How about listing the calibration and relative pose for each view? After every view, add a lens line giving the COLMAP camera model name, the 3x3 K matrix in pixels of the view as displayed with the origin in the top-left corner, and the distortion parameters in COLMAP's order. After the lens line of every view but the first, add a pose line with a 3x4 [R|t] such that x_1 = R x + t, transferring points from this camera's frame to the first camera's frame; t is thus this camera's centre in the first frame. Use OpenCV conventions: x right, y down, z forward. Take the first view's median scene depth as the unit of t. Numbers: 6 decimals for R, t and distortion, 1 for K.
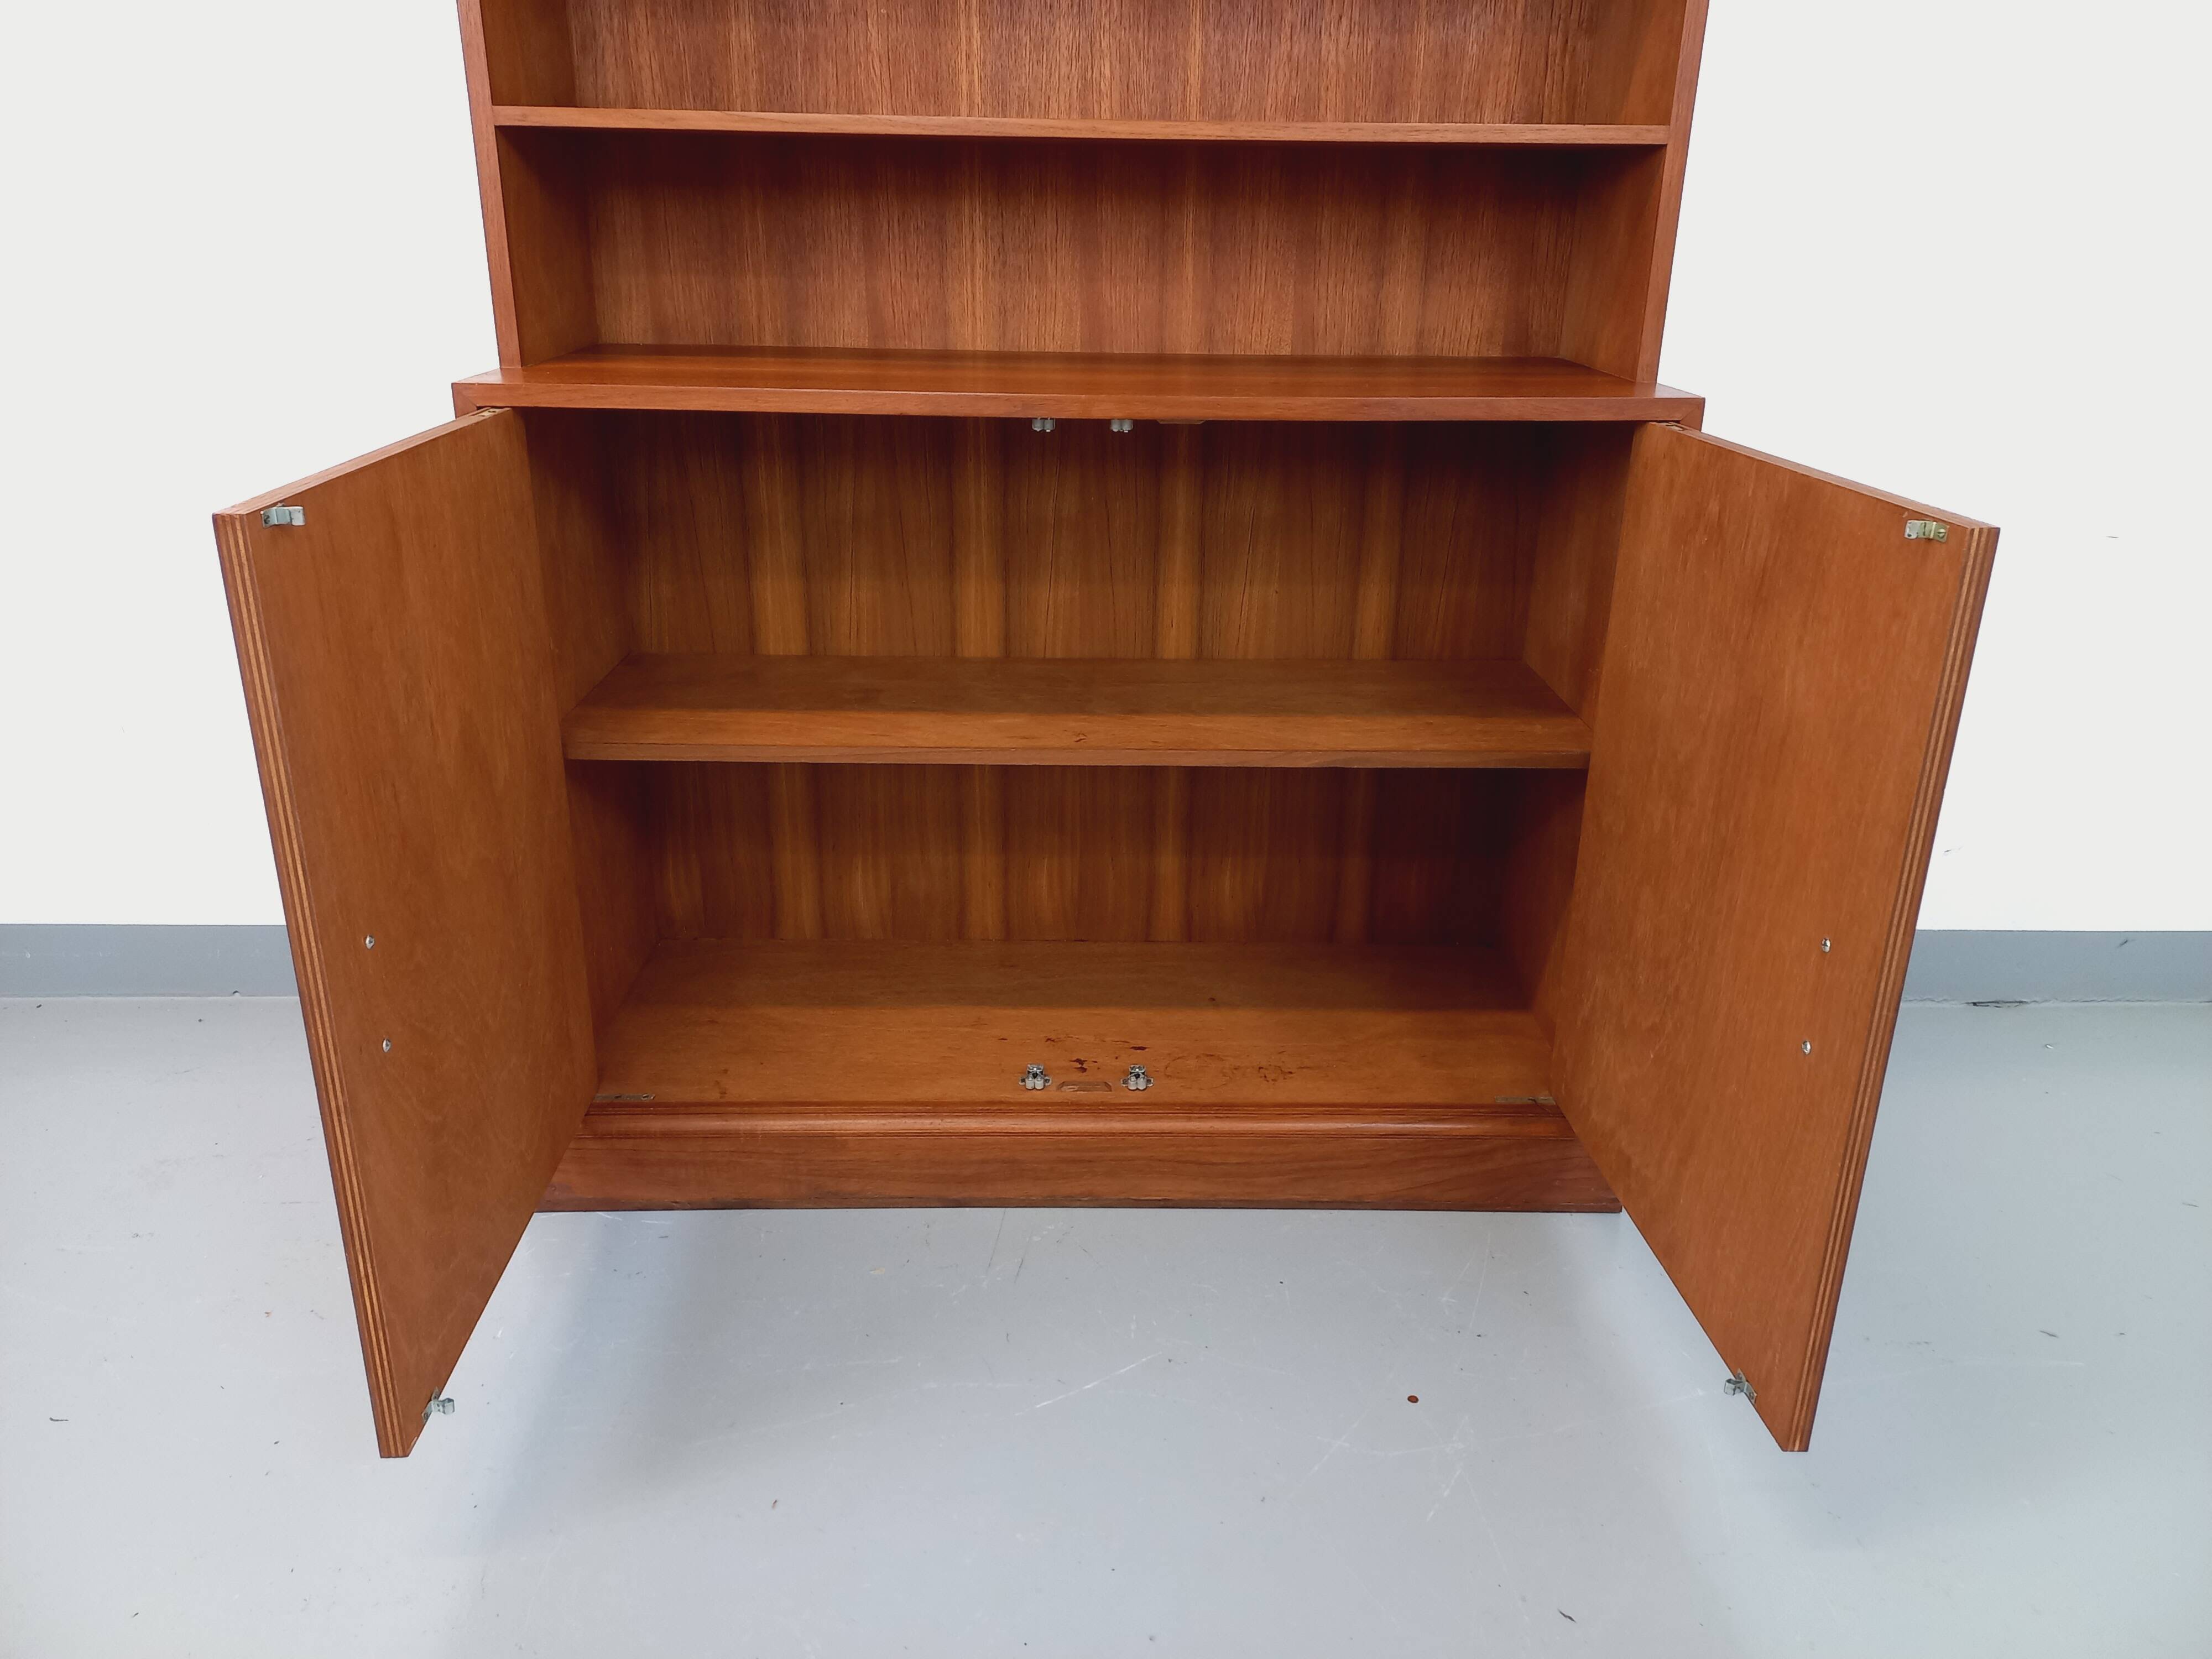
lens RADIAL K [[1605.6, 0, 1111.3], [0, 1605.6, 812.9], [0, 0, 1]] dist [0.125594, -0.197707]
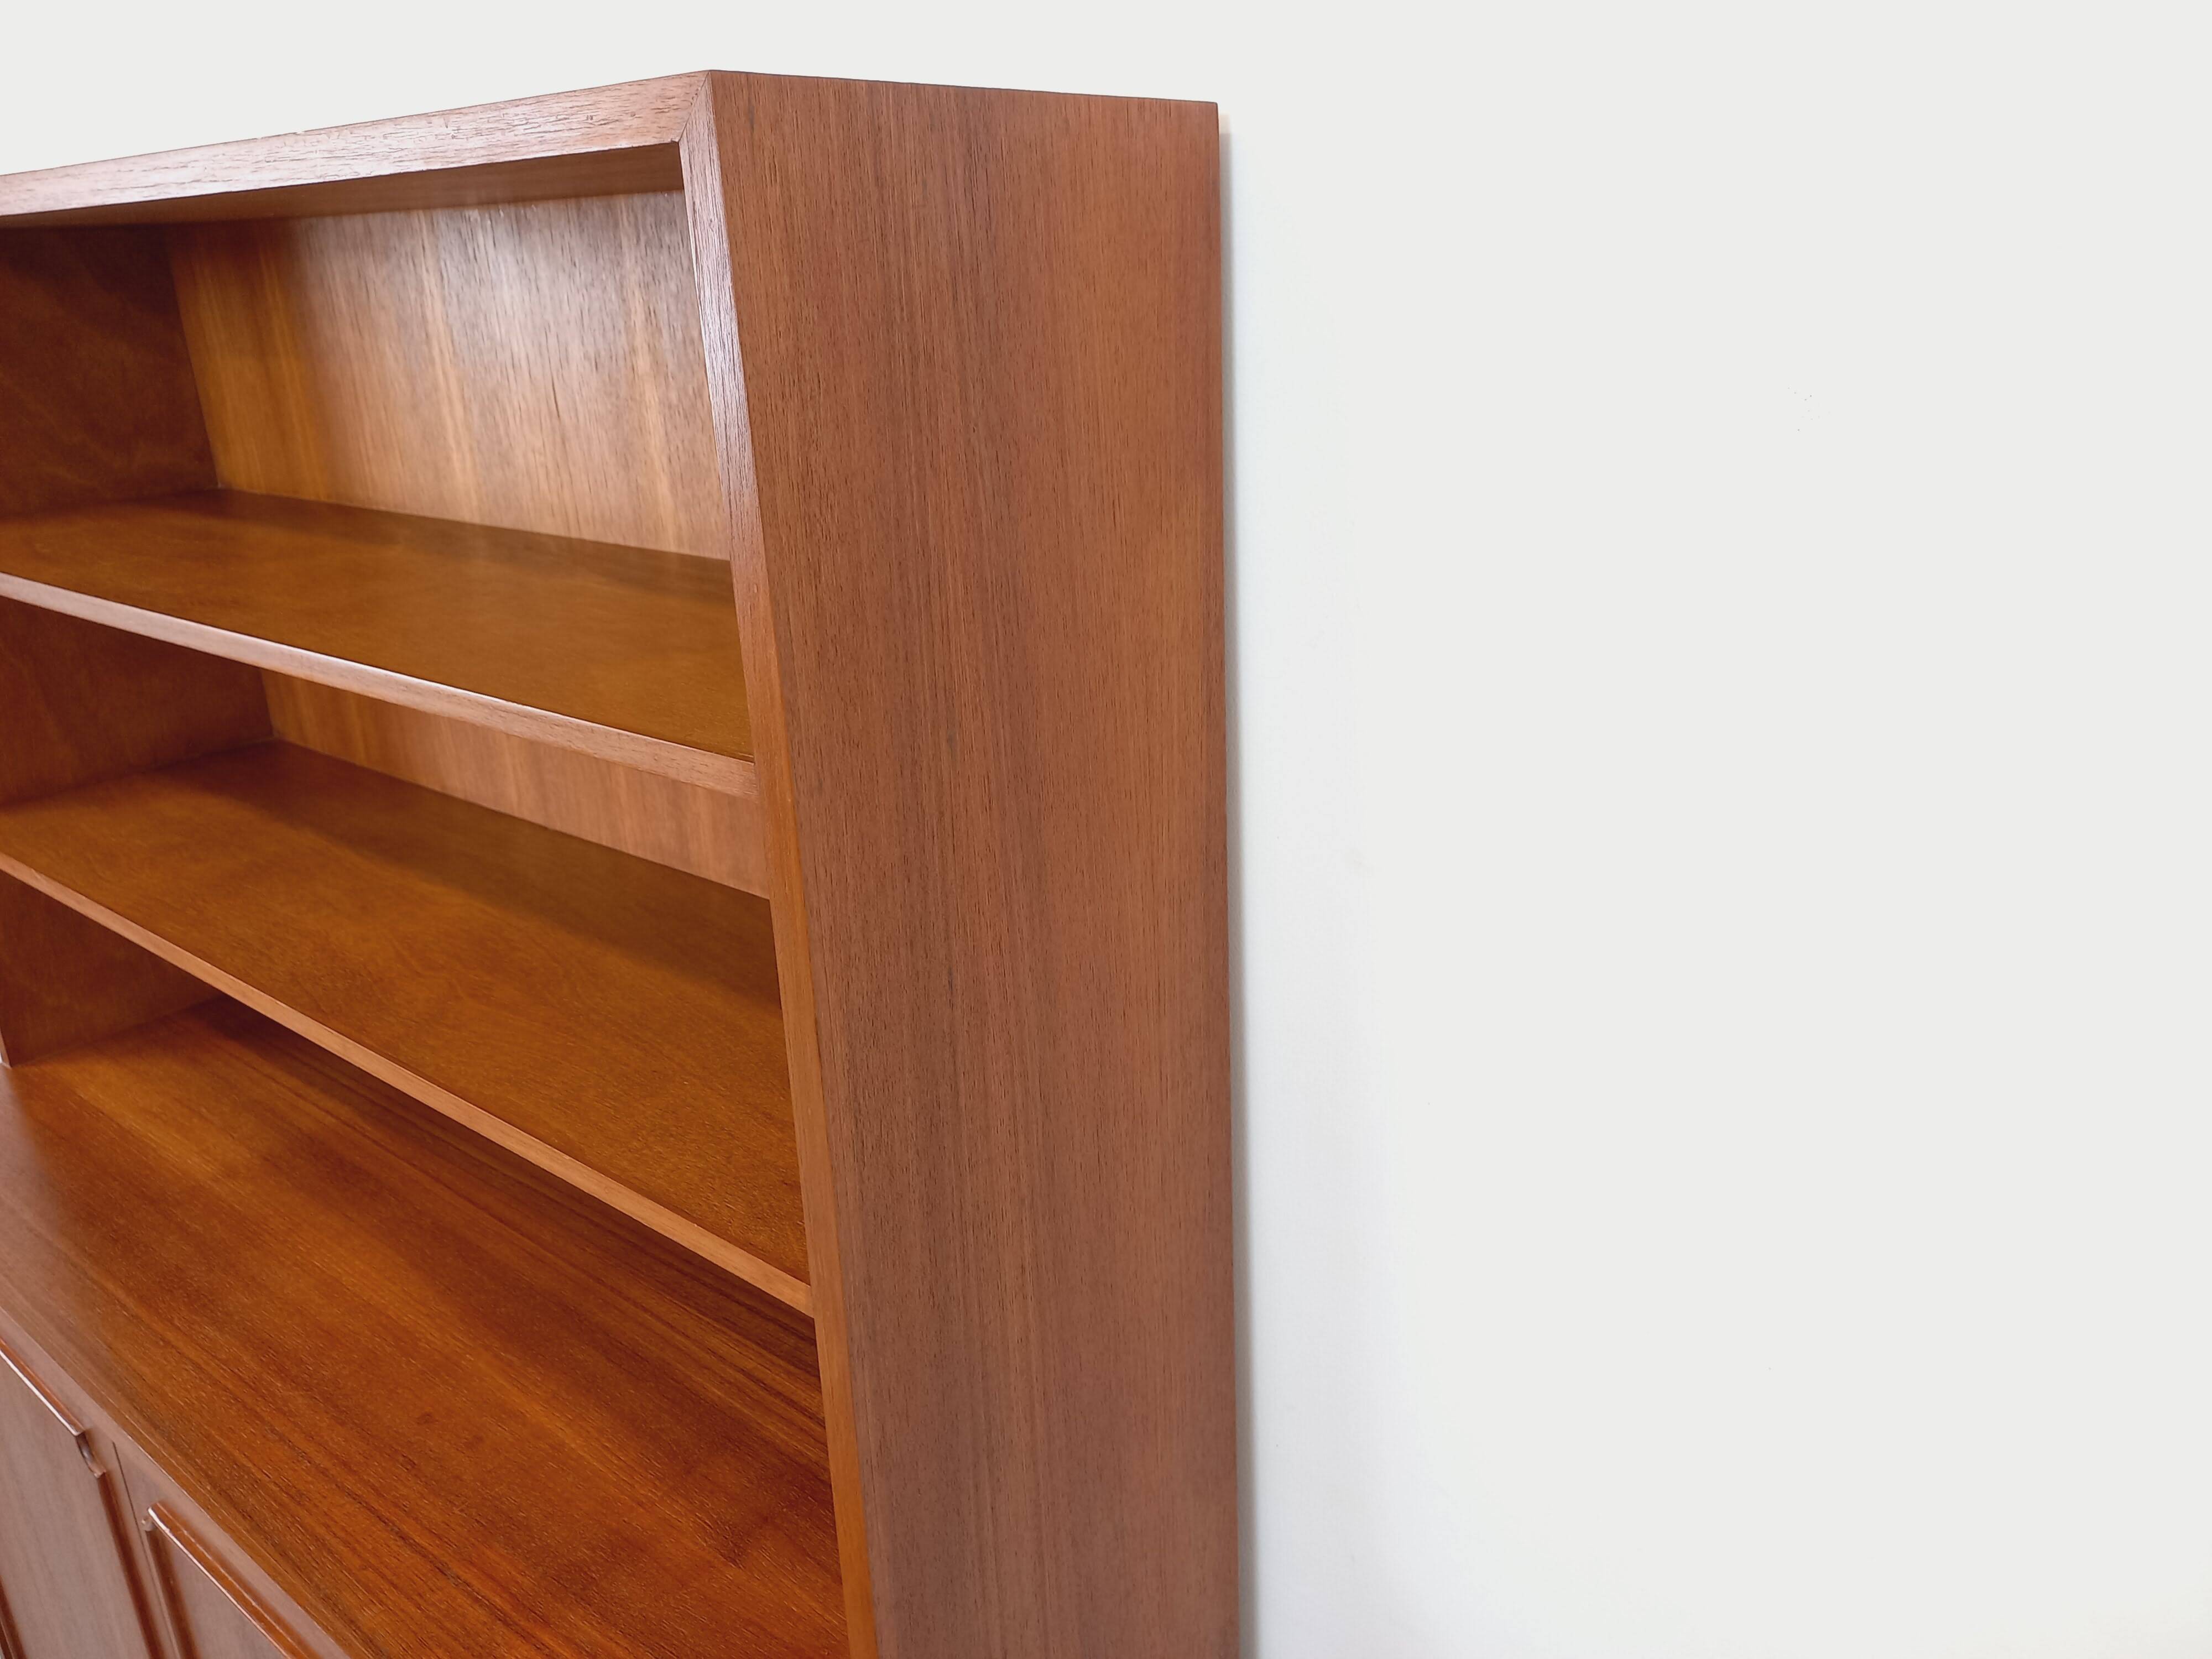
lens RADIAL K [[1637.4, 0, 1105.2], [0, 1637.4, 807.6], [0, 0, 1]] dist [0.031245, 0.000788]
pose [[0.755091, 0.172281, -0.632579, 0.582718], [-0.181965, 0.982020, 0.050243, -0.512025], [0.629862, 0.077169, 0.772864, 0.594140]]
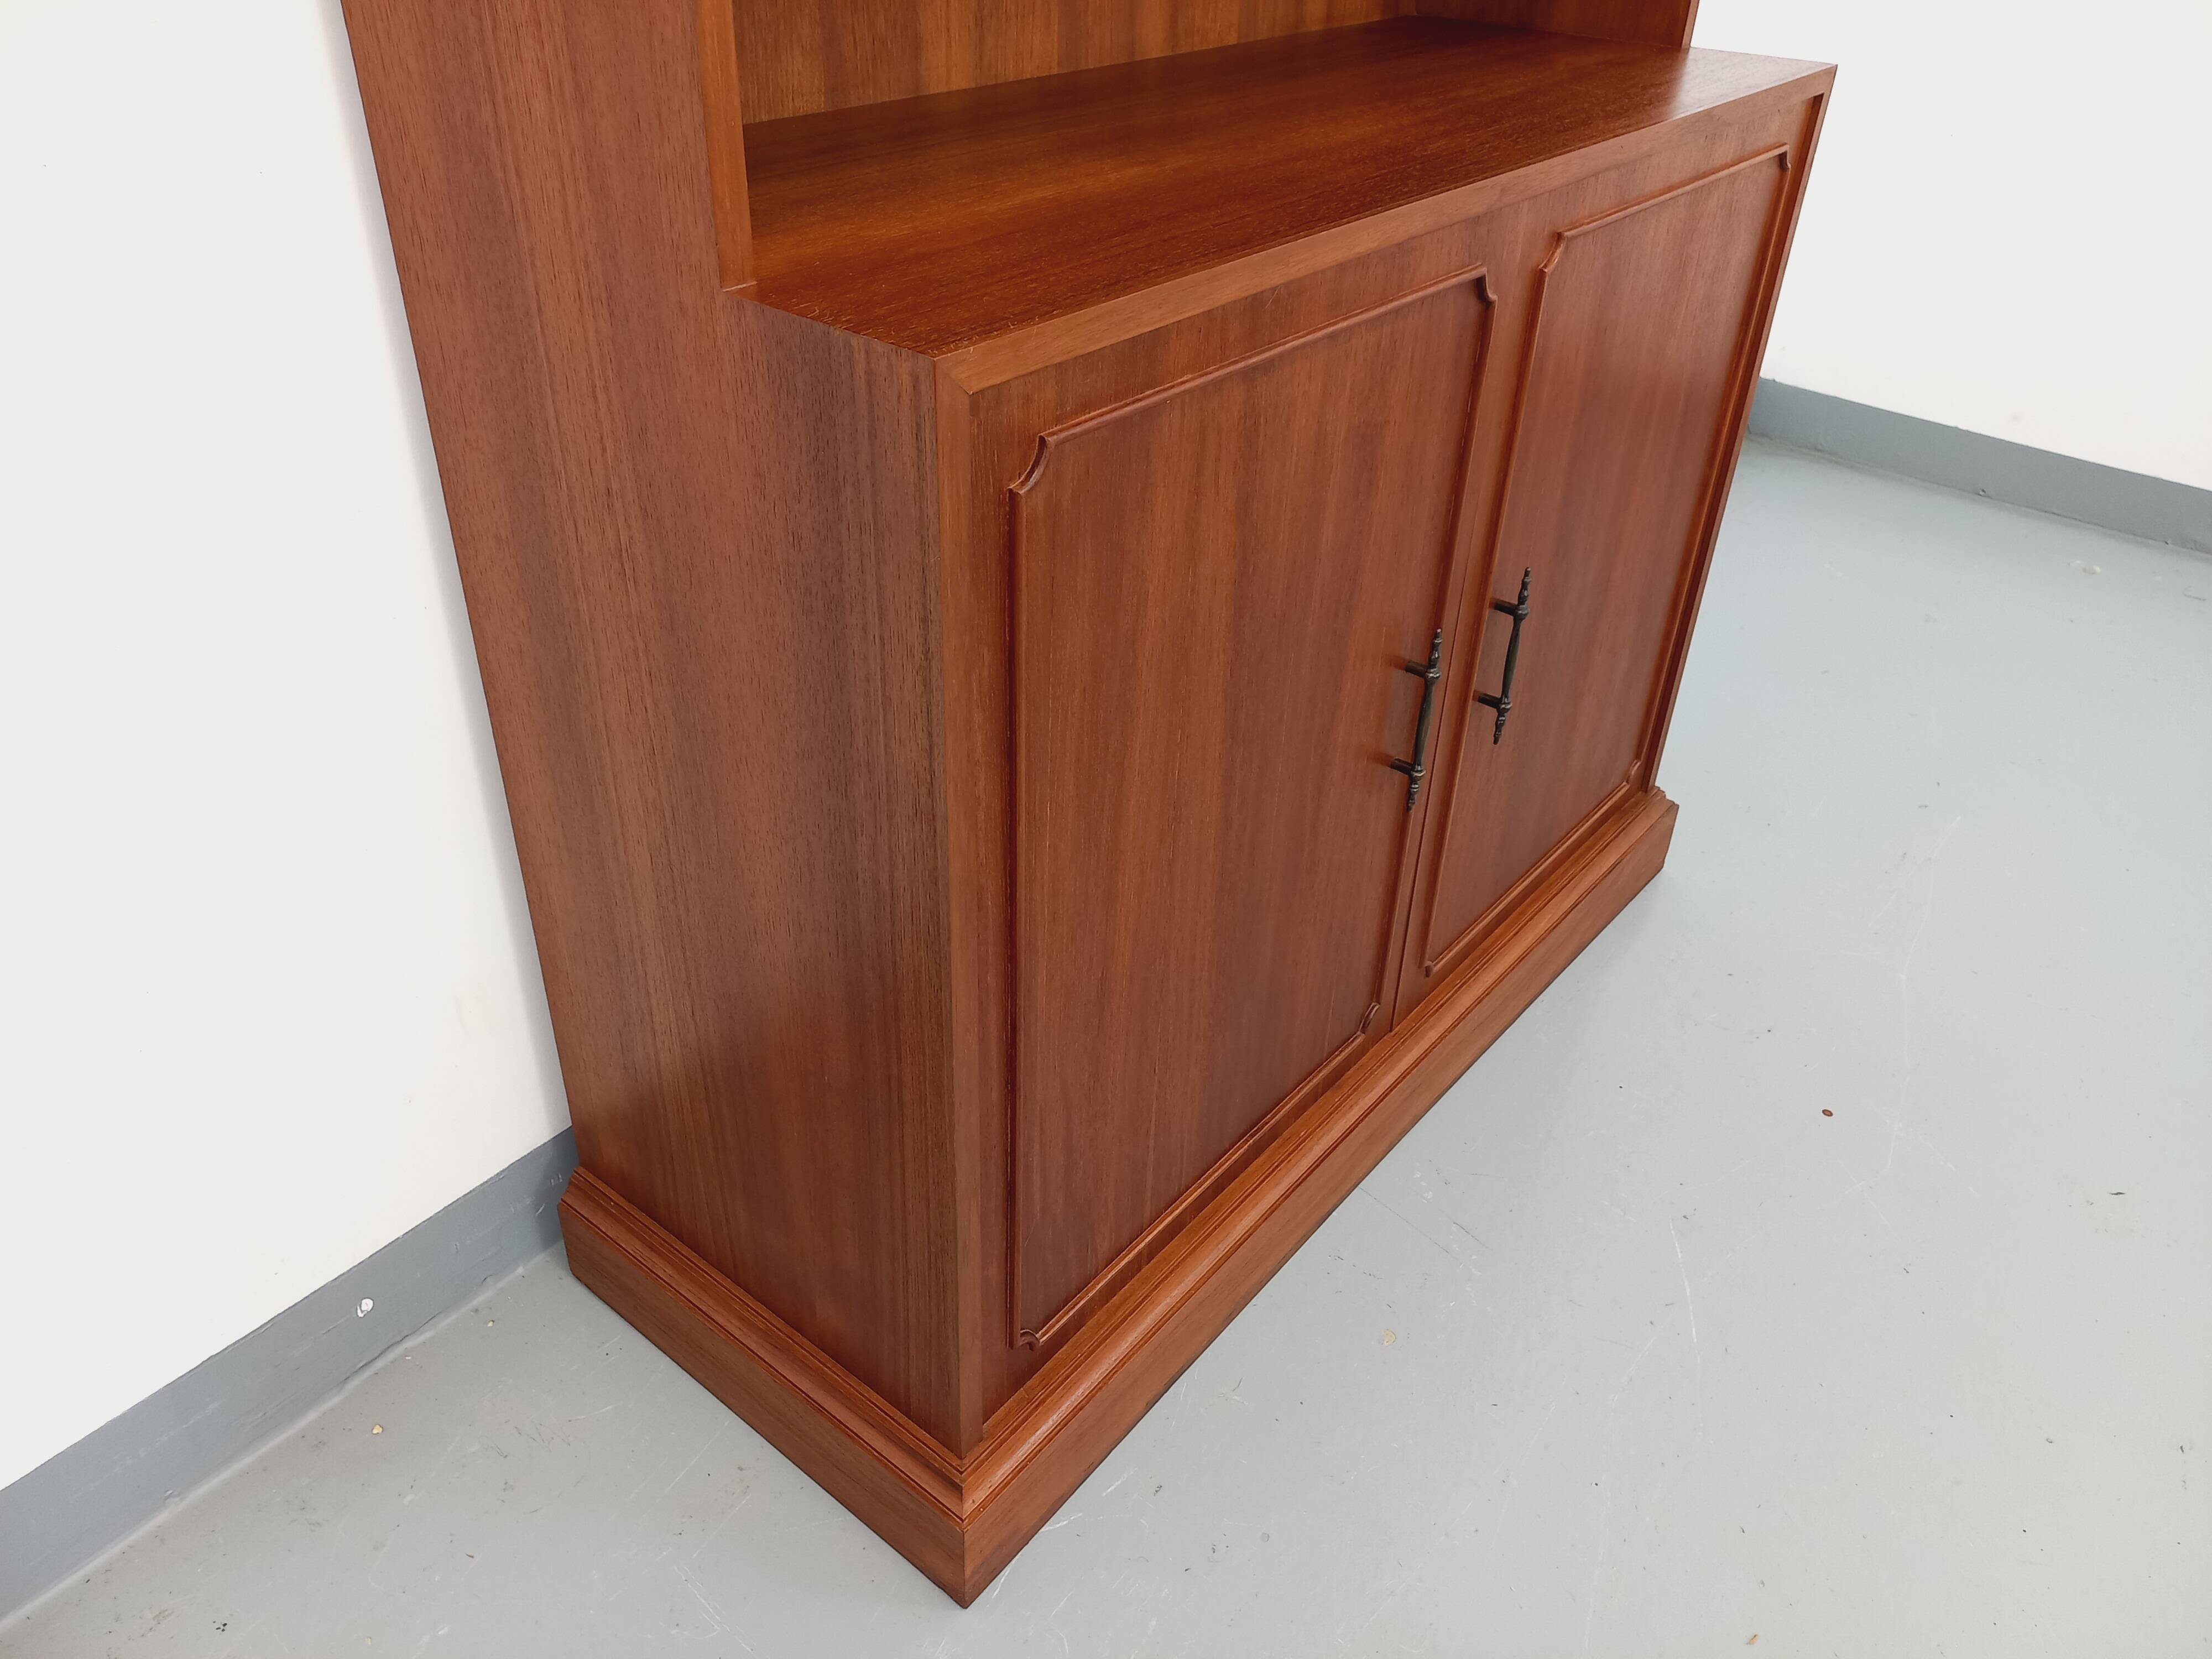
lens RADIAL K [[1605.6, 0, 1111.3], [0, 1605.6, 812.9], [0, 0, 1]] dist [0.125594, -0.197707]
pose [[0.641443, -0.412822, 0.646629, -0.600881], [0.248301, 0.909222, 0.334158, -0.237930], [-0.725877, -0.053785, 0.685718, 0.526604]]
